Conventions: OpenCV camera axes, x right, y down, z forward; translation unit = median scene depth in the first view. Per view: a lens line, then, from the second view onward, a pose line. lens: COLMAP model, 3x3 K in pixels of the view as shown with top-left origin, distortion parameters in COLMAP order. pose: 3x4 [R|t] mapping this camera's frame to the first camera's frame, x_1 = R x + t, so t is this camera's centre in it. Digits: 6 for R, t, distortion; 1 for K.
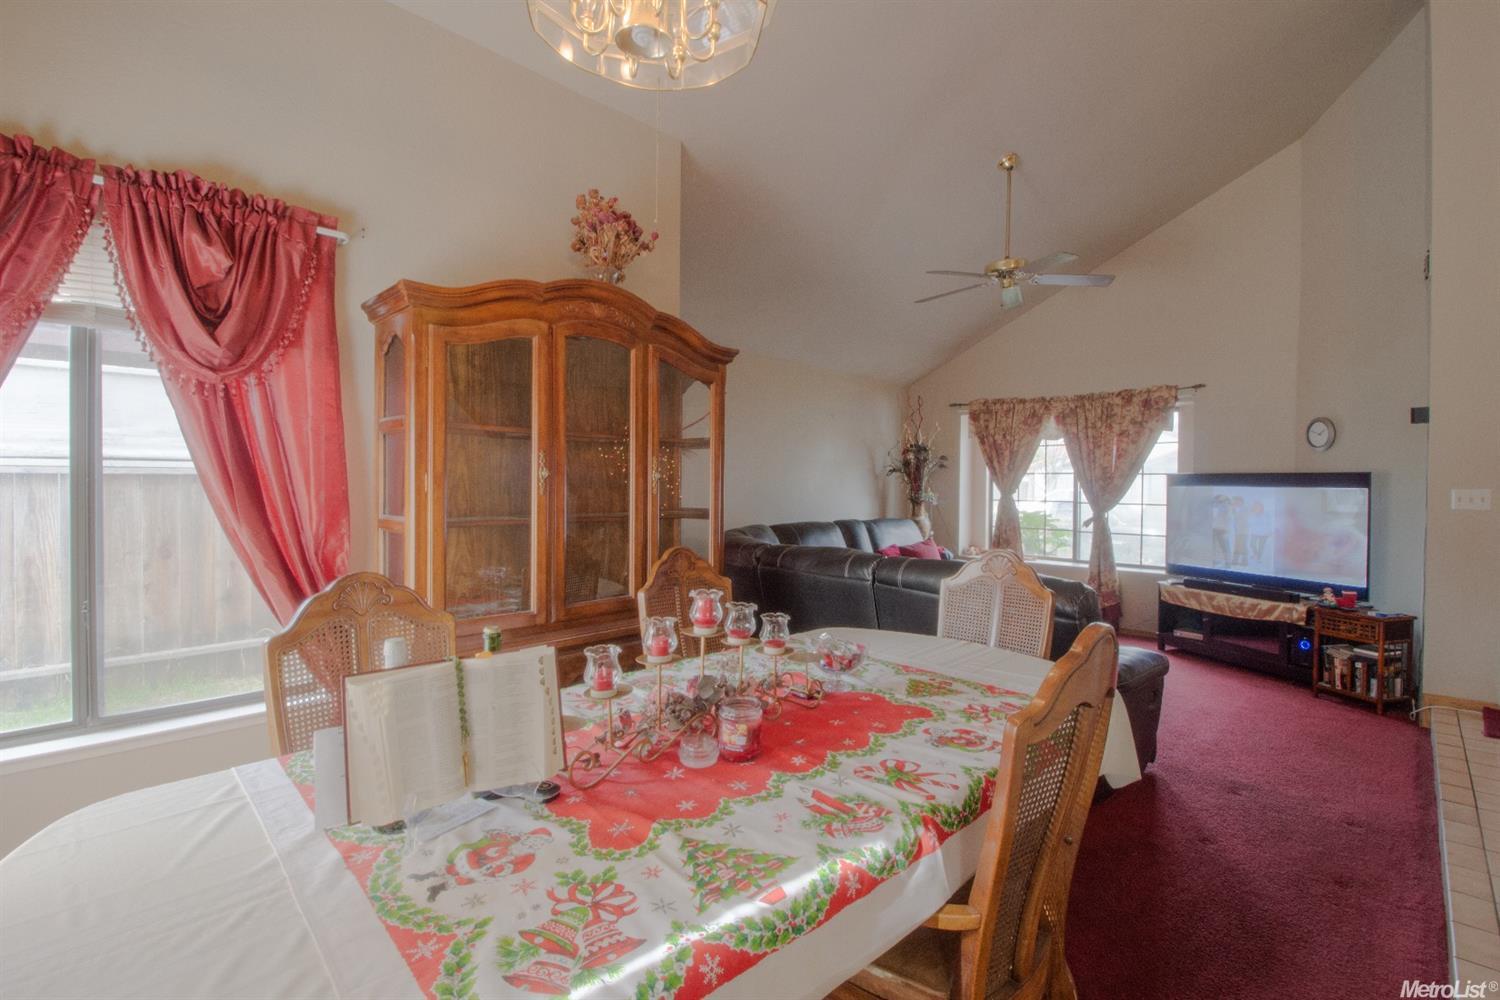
lens RADIAL K [[689.6, 0, 750.8], [0, 689.6, 493.7], [0, 0, 1]] dist [-0.003332, -0.010801]
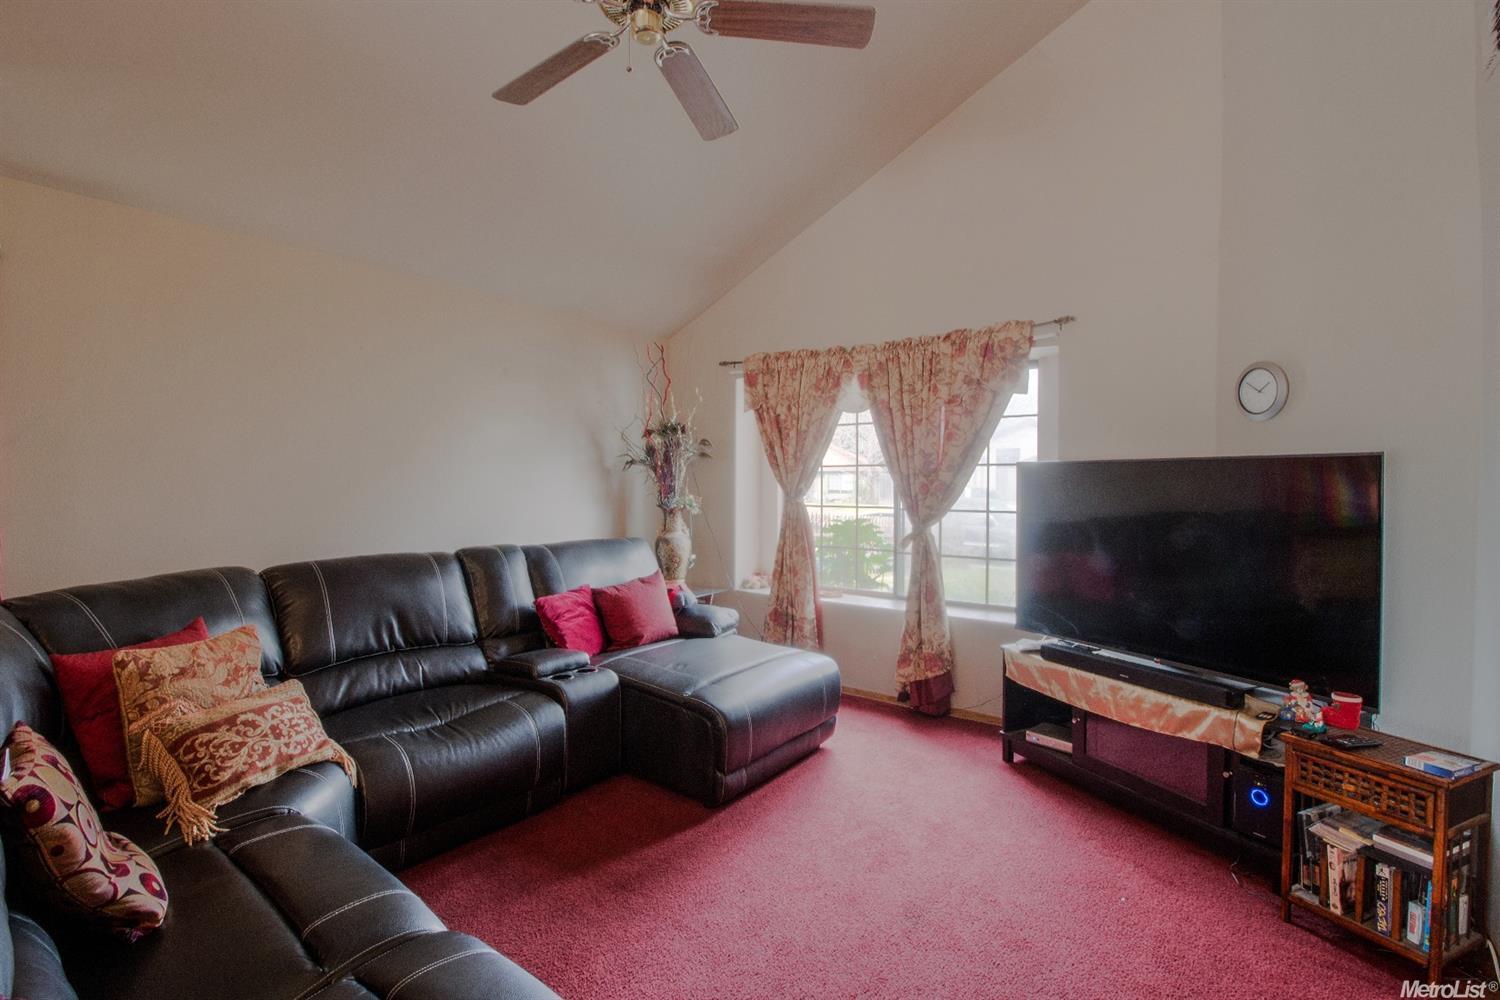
lens RADIAL K [[689.6, 0, 748.1], [0, 689.6, 498.2], [0, 0, 1]] dist [-0.003332, -0.010801]
pose [[0.990893, -0.012316, 0.134084, 0.262847], [0.011056, 0.999888, 0.010136, -0.006056], [-0.134193, -0.008561, 0.990918, 0.390910]]
